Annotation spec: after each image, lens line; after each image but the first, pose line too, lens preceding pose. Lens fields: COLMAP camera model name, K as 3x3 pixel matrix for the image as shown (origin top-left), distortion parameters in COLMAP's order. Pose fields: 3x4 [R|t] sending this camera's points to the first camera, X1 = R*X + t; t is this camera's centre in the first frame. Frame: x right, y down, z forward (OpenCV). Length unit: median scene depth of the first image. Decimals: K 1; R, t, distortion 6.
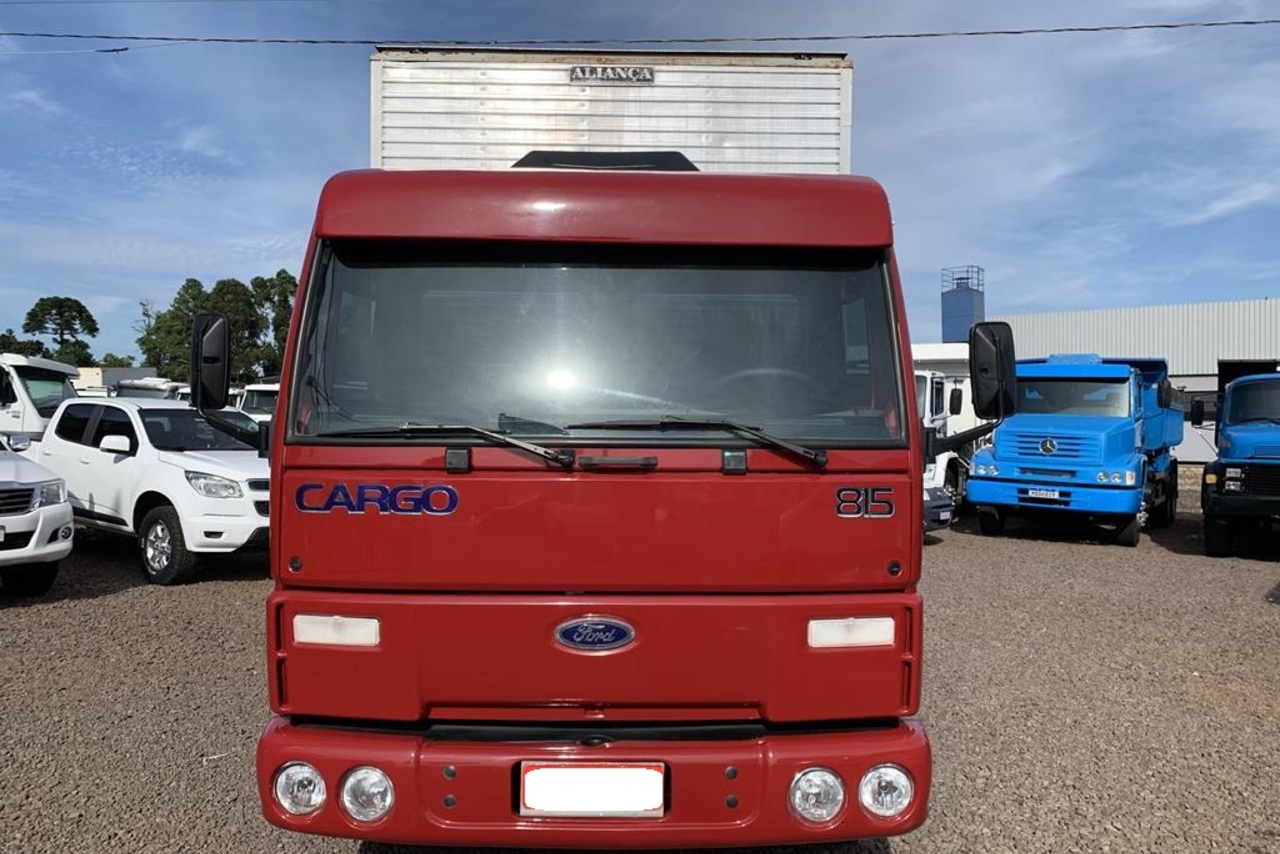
lens RADIAL K [[973.1, 0, 633.4], [0, 973.1, 422.6], [0, 0, 1]] dist [0.054055, -0.011010]
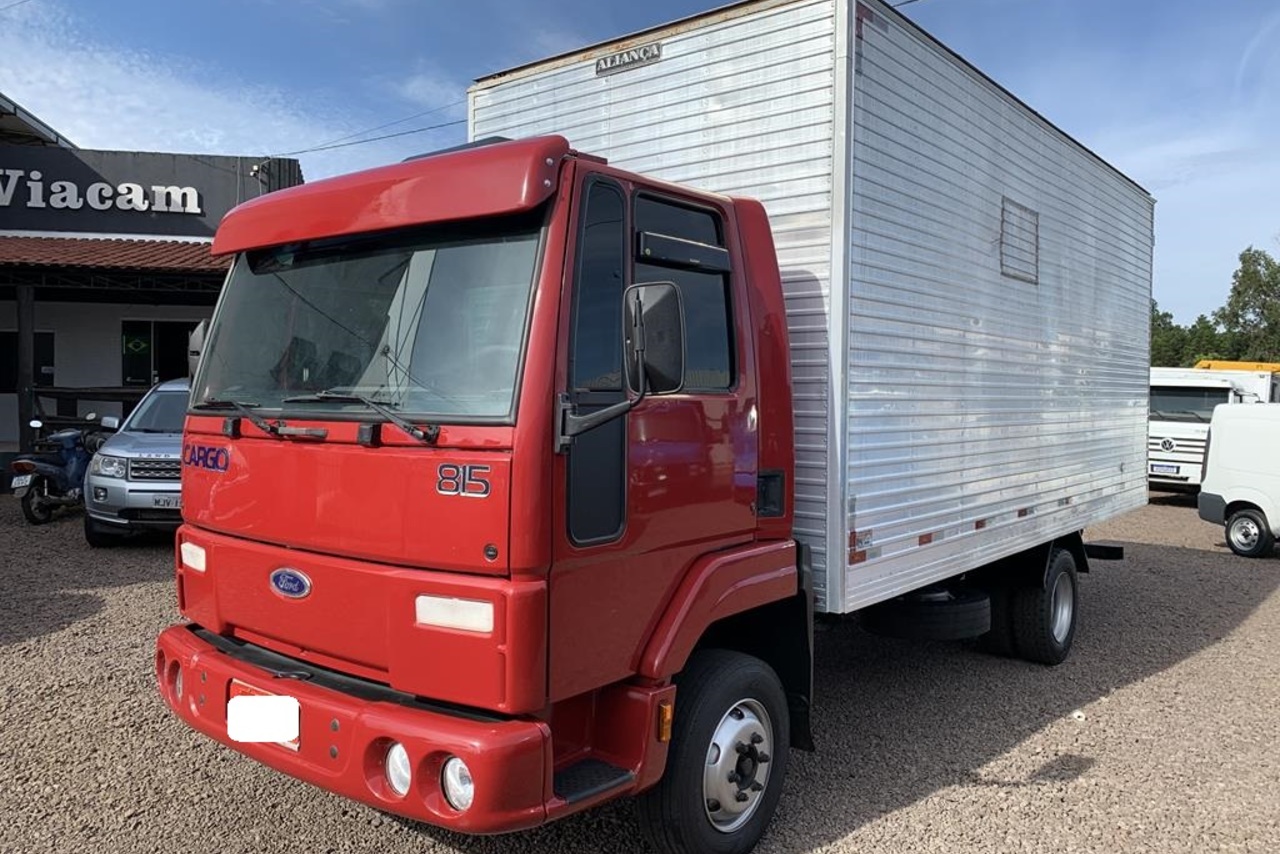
lens RADIAL K [[973.1, 0, 636.9], [0, 973.1, 423.4], [0, 0, 1]] dist [0.054055, -0.011010]
pose [[0.775086, 0.013098, -0.631720, 0.811999], [-0.012246, 0.999909, 0.005707, 0.014900], [0.631737, 0.003313, 0.775176, 0.300363]]
